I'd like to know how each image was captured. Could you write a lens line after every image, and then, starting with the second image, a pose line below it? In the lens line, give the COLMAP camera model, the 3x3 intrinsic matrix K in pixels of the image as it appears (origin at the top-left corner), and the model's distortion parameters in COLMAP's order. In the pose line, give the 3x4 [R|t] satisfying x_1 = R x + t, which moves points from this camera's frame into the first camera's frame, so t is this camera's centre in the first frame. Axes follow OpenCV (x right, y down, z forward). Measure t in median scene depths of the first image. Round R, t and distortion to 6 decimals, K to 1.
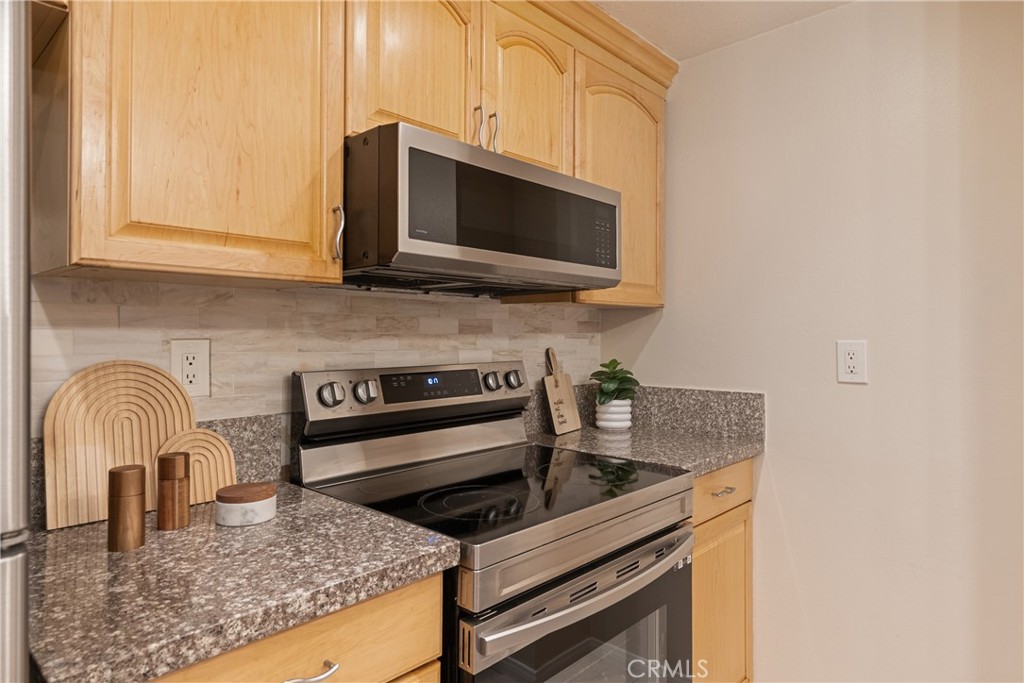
lens RADIAL K [[606.2, 0, 508.9], [0, 606.2, 327.4], [0, 0, 1]] dist [0.010905, 0.000191]
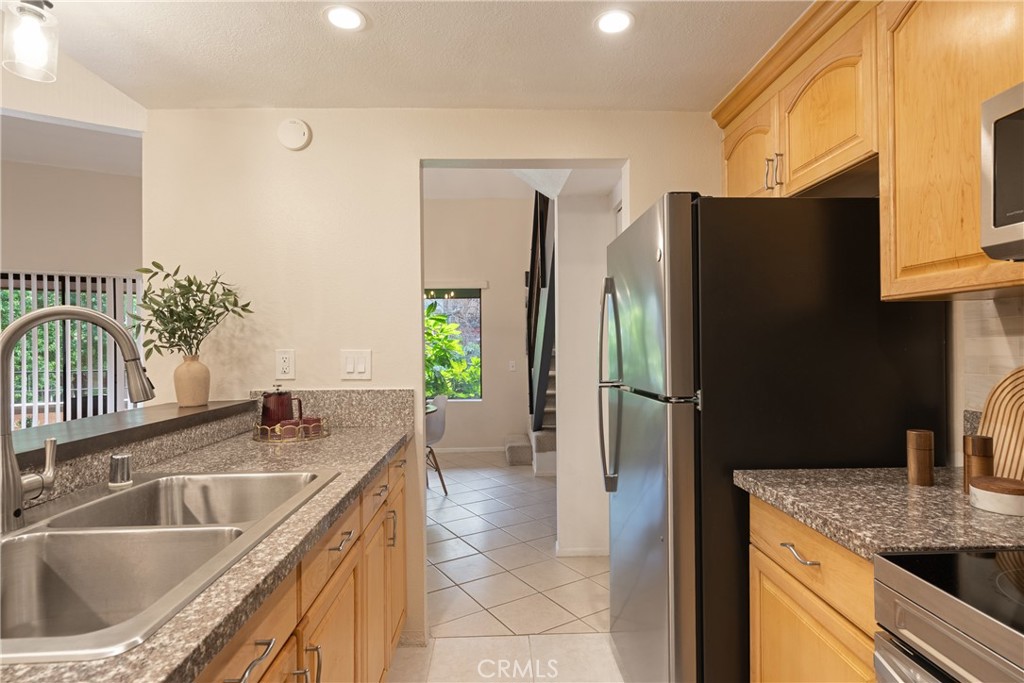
lens RADIAL K [[556.3, 0, 512.0], [0, 556.3, 341.5], [0, 0, 1]] dist [0.000293, -0.000005]
pose [[-0.708888, -0.000417, -0.705321, 0.689448], [0.017312, 0.999688, -0.017990, 0.012675], [0.705108, -0.024964, -0.708660, 0.841057]]
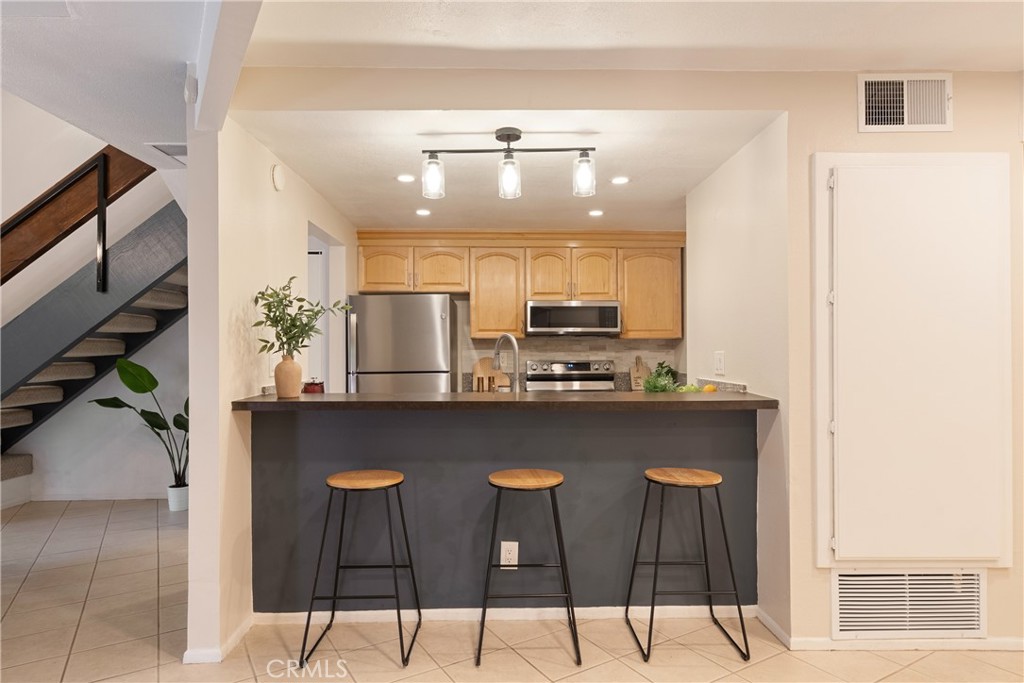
lens RADIAL K [[583.3, 0, 506.5], [0, 583.3, 350.6], [0, 0, 1]] dist [0.004283, 0.001440]
pose [[0.699782, -0.009394, -0.714295, 1.992727], [0.014546, 0.999894, 0.001101, 0.002673], [0.714208, -0.011161, 0.699844, -1.493957]]
